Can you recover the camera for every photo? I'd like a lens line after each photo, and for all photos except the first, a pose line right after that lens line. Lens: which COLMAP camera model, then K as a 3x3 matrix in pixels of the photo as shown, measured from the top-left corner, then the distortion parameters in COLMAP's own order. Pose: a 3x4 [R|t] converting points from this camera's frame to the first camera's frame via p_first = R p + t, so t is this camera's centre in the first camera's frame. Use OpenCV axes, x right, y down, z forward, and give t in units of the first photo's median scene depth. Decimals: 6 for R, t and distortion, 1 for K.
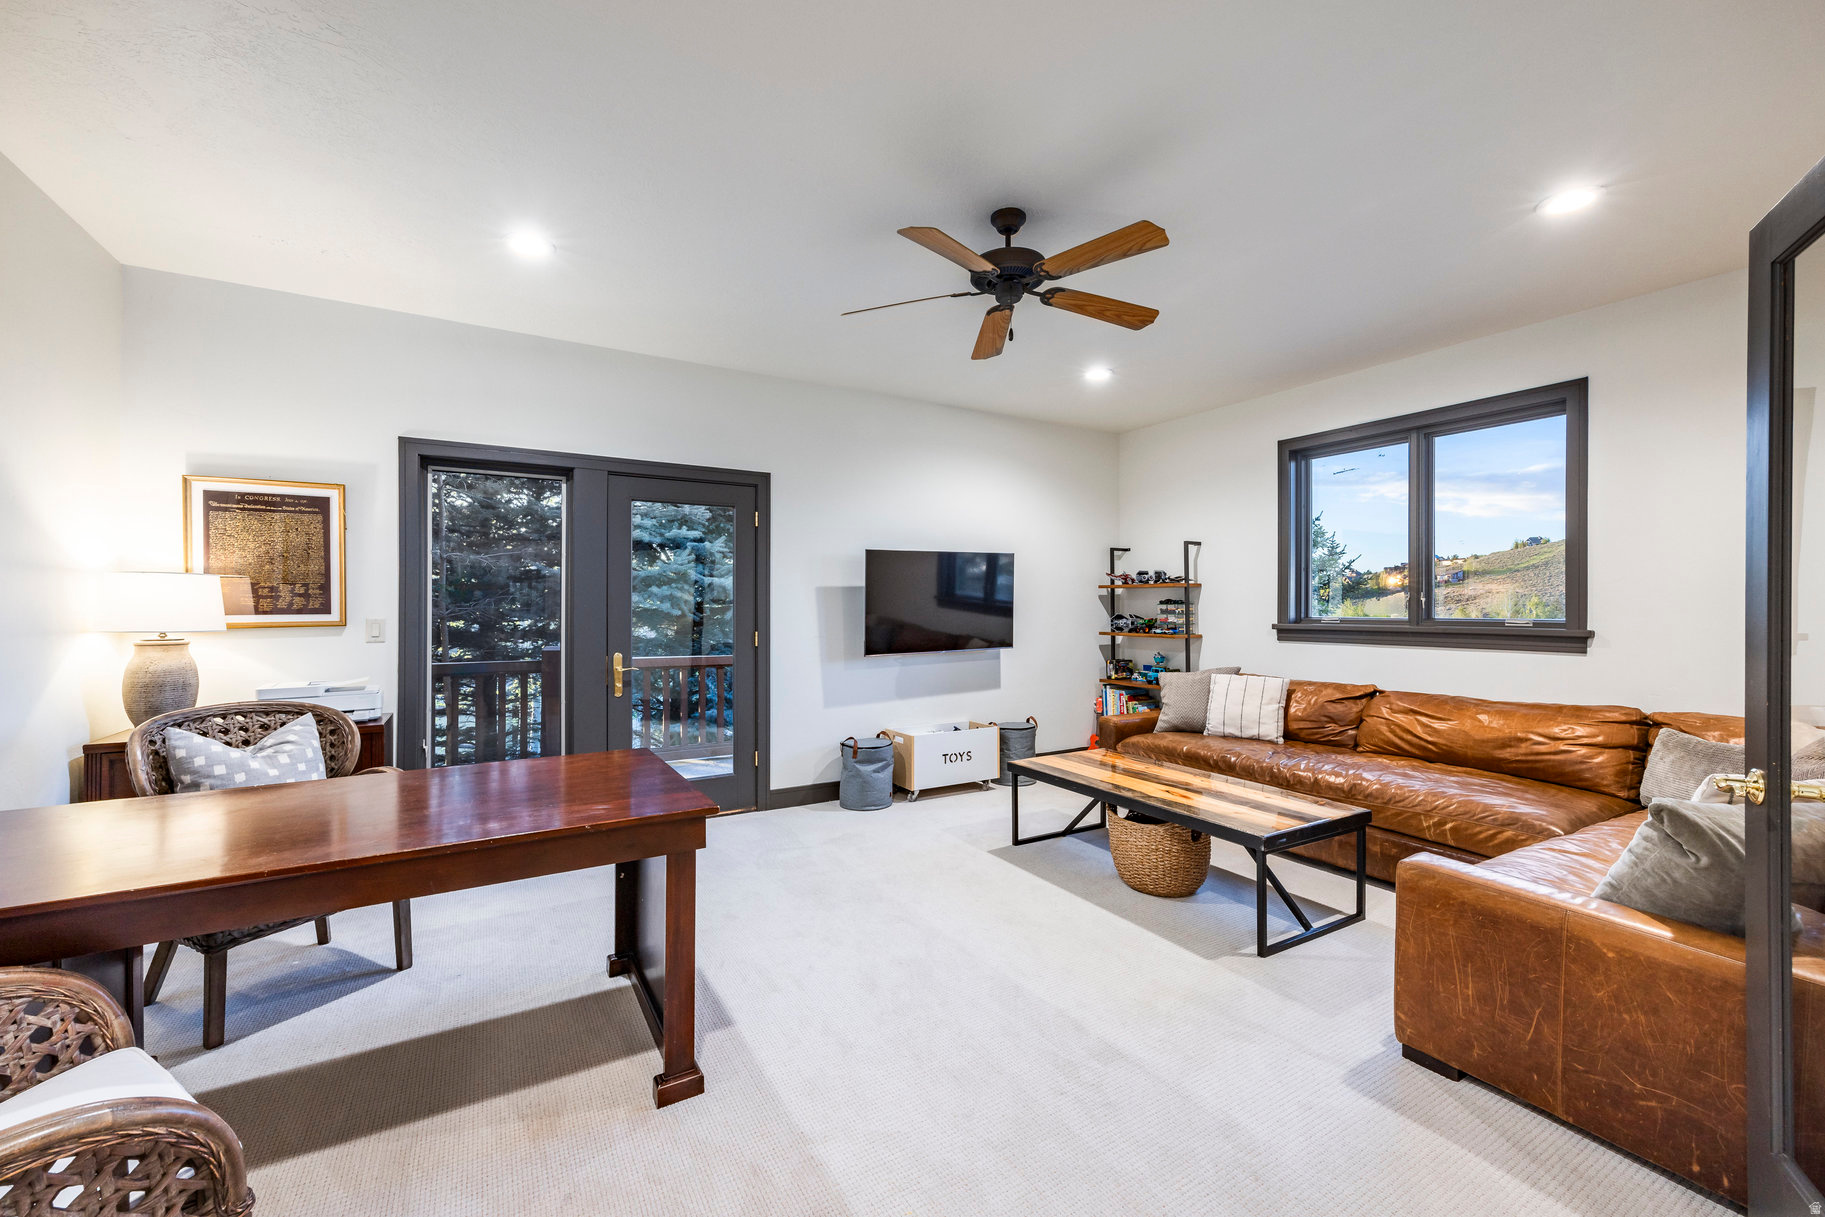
lens RADIAL K [[748.7, 0, 923.0], [0, 748.7, 602.1], [0, 0, 1]] dist [0.012072, 0.000325]
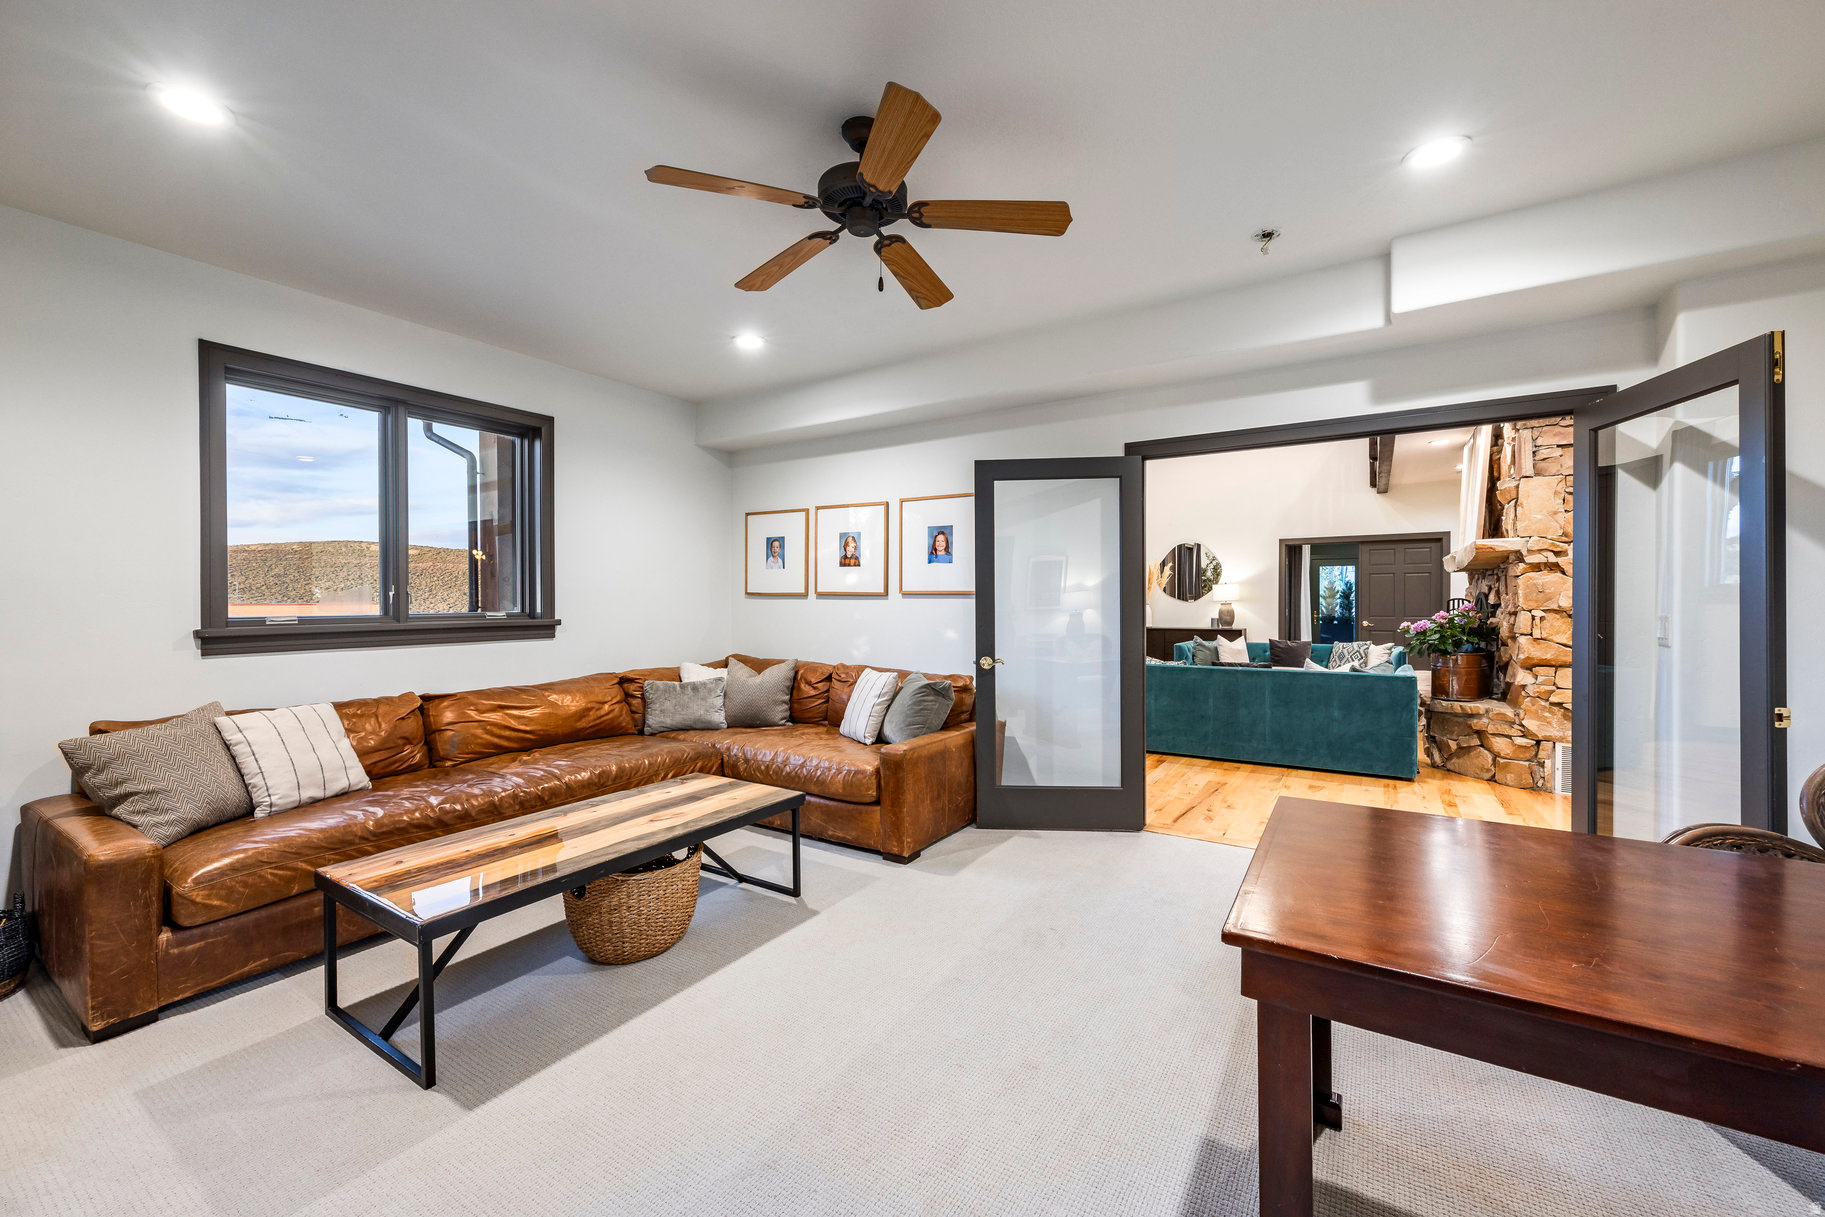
lens RADIAL K [[748.7, 0, 924.0], [0, 748.7, 608.7], [0, 0, 1]] dist [0.012072, 0.000325]
pose [[-0.473221, -0.010347, 0.880883, -0.479293], [-0.000695, 0.999935, 0.011372, 0.004980], [-0.880943, 0.004769, -0.473198, 0.979517]]
